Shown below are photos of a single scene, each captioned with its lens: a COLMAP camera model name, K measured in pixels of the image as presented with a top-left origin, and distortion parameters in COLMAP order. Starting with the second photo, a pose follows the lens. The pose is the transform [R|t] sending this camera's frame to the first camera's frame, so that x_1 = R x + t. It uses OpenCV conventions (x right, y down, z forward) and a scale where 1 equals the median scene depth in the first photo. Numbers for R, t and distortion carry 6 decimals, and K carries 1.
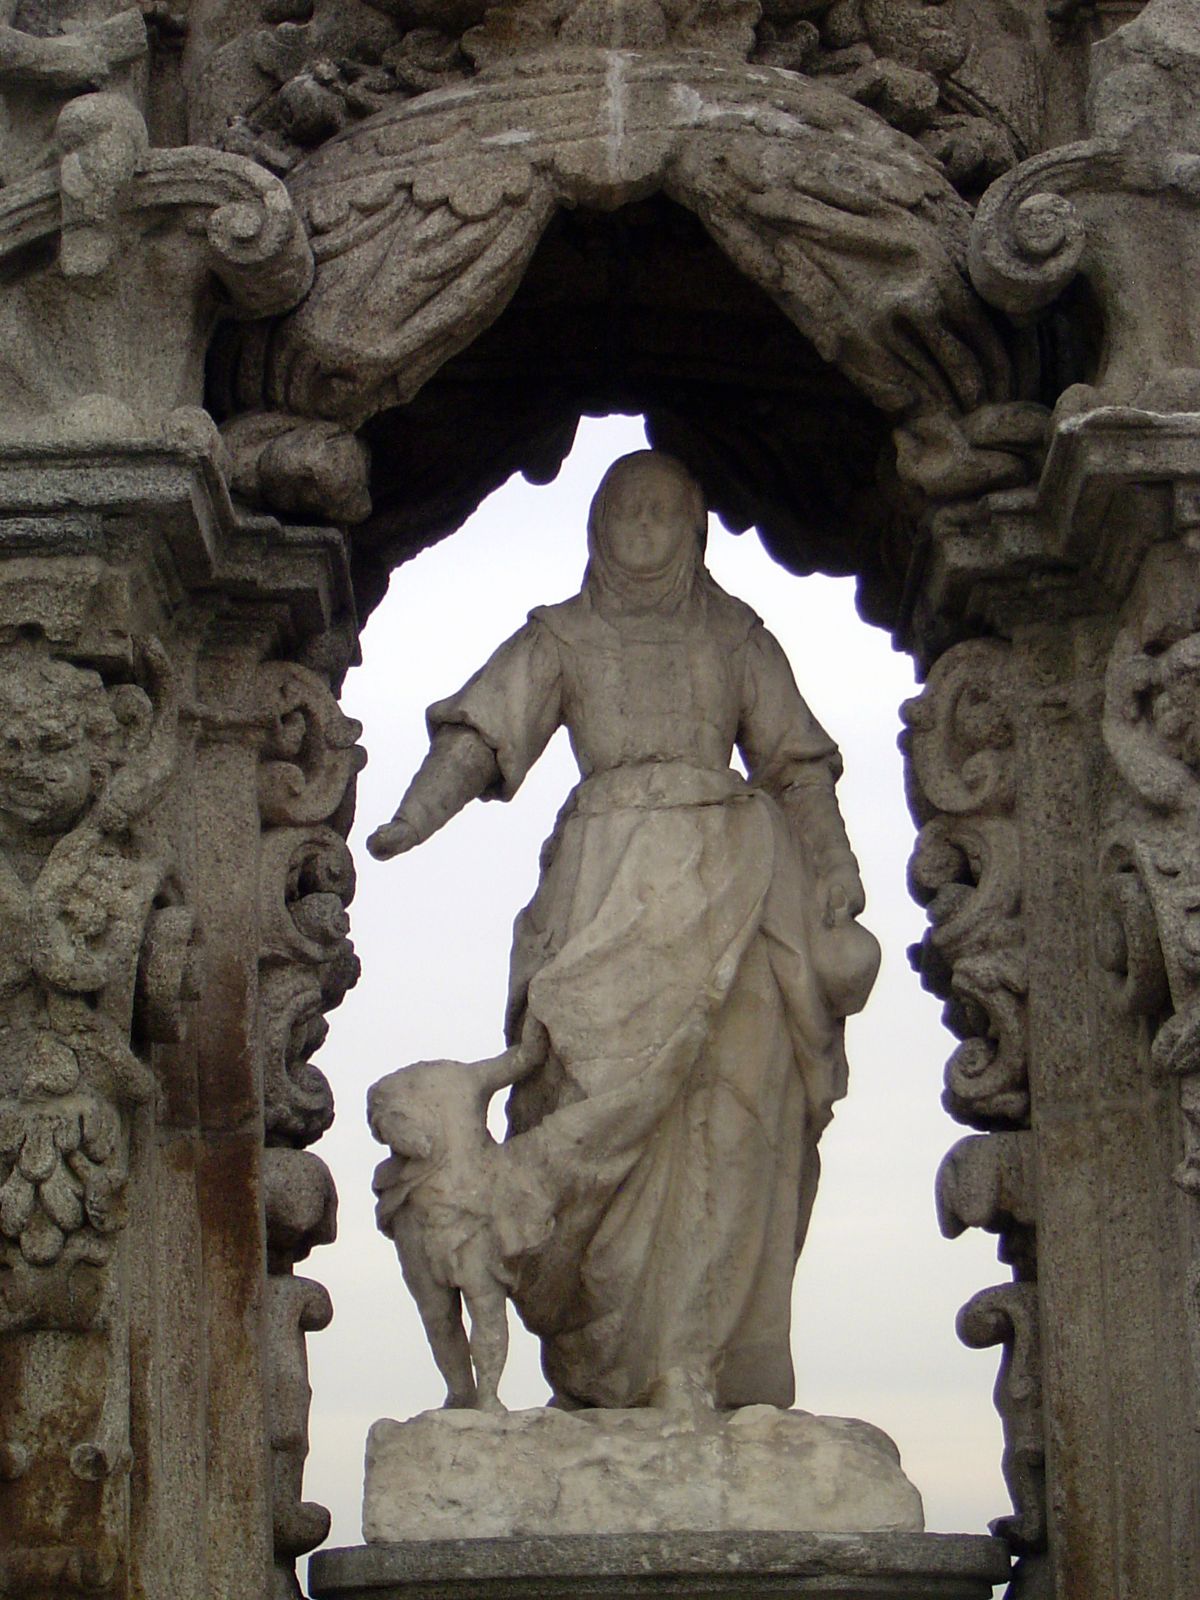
lens RADIAL K [[4582.7, 0, 600.0], [0, 4582.7, 800.0], [0, 0, 1]] dist [-0.098010, -2.992924]
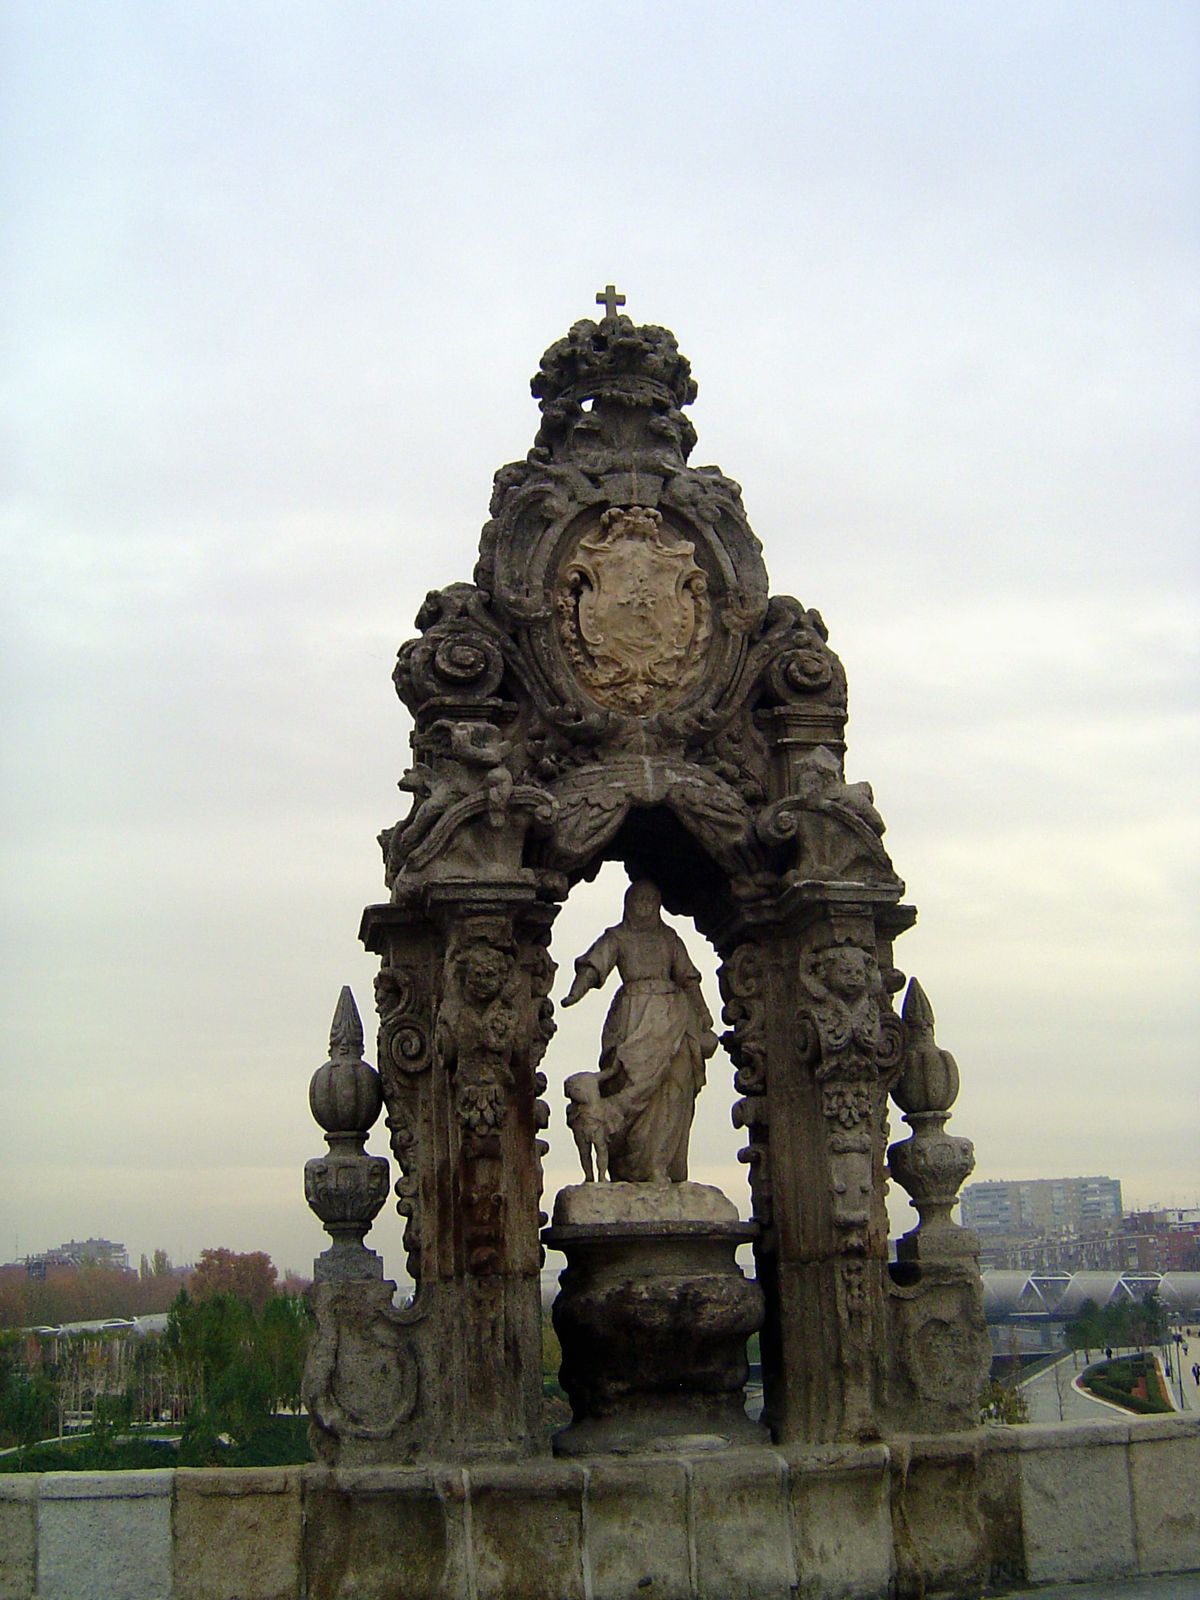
lens RADIAL K [[1848.0, 0, 600.0], [0, 1848.0, 800.0], [0, 0, 1]] dist [-0.109823, -0.016728]
pose [[0.986091, 0.039232, 0.161511, -0.242802], [-0.028486, 0.997257, -0.068321, -0.045059], [-0.163749, 0.062770, 0.984503, -0.281454]]
